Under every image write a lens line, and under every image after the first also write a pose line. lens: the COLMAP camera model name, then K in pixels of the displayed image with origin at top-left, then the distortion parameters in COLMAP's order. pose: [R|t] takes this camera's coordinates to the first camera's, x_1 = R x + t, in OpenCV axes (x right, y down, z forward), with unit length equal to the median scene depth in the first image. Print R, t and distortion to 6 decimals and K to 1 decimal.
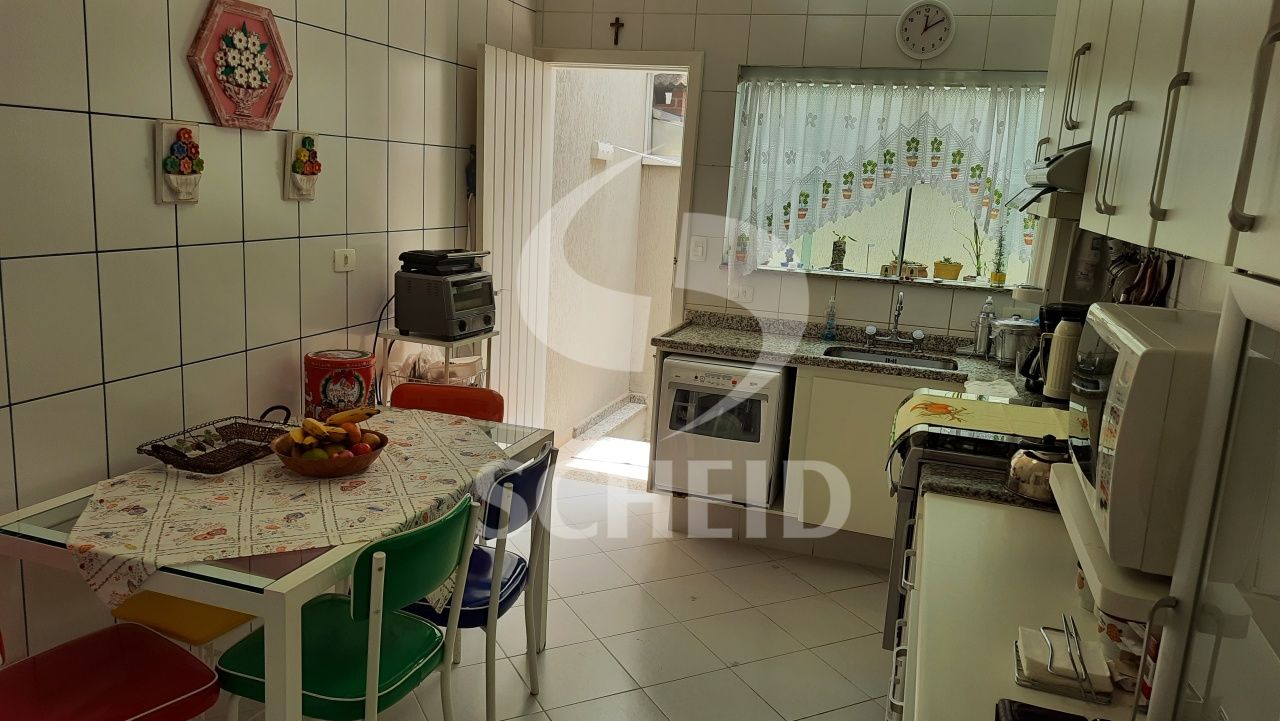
lens RADIAL K [[921.2, 0, 636.6], [0, 921.2, 358.5], [0, 0, 1]] dist [0.067334, -0.055863]
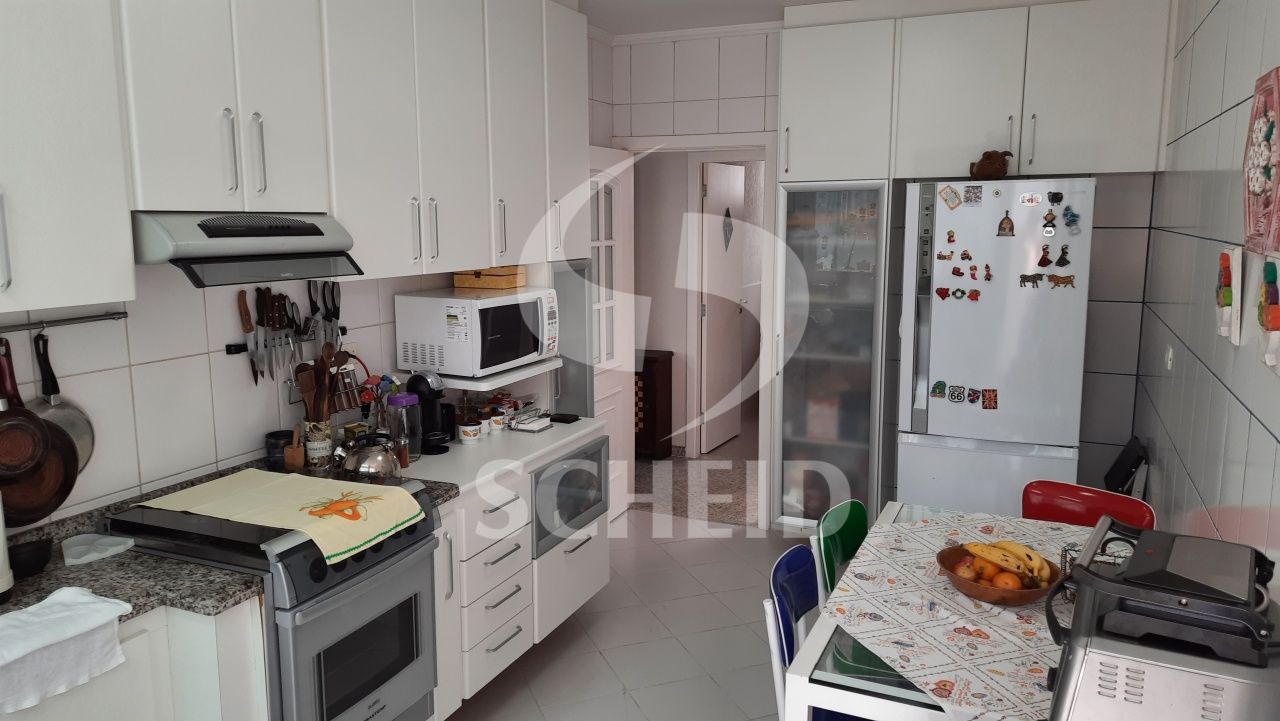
lens RADIAL K [[921.2, 0, 640.1], [0, 921.2, 361.7], [0, 0, 1]] dist [0.067334, -0.055863]
pose [[-0.993089, -0.075396, 0.089944, -0.021356], [-0.038837, 0.934298, 0.354371, -0.264818], [-0.110753, 0.348428, -0.930769, 1.143718]]
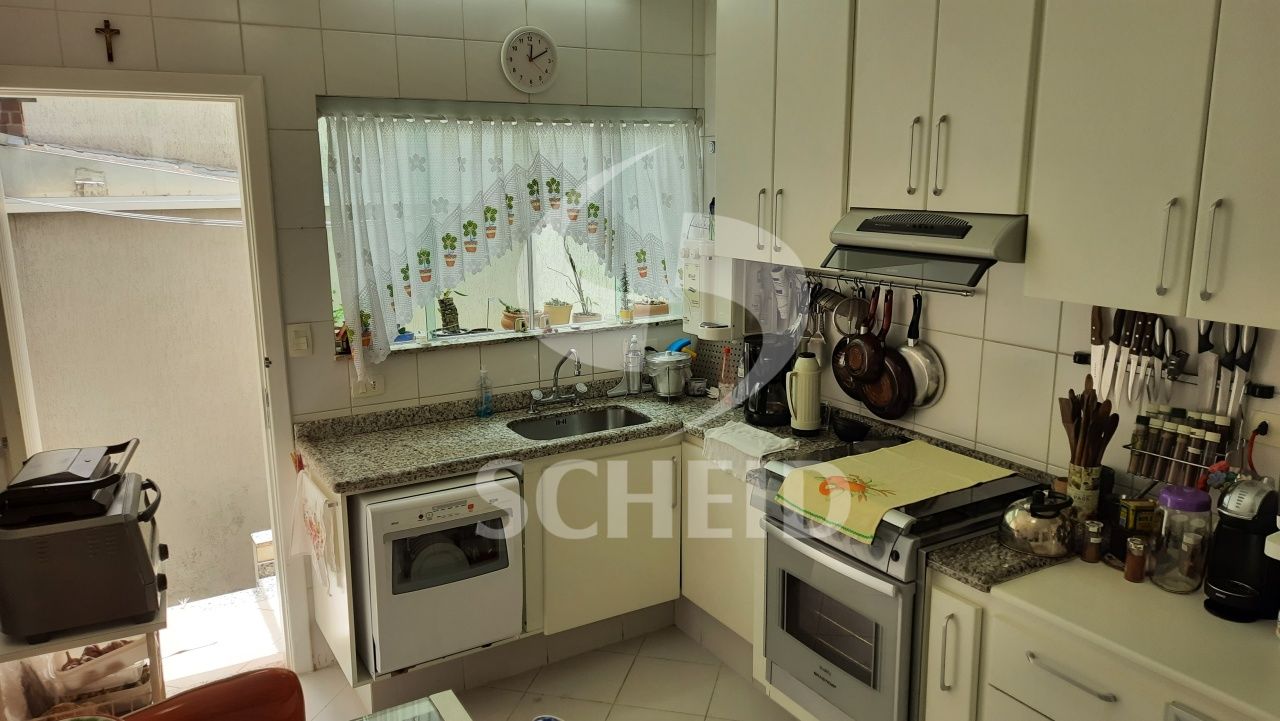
lens RADIAL K [[921.2, 0, 643.9], [0, 921.2, 362.4], [0, 0, 1]] dist [0.067334, -0.055863]
pose [[0.658472, -0.219908, 0.719760, -0.315824], [0.194789, 0.973569, 0.119251, -0.148270], [-0.726960, 0.061678, 0.683904, 0.312308]]
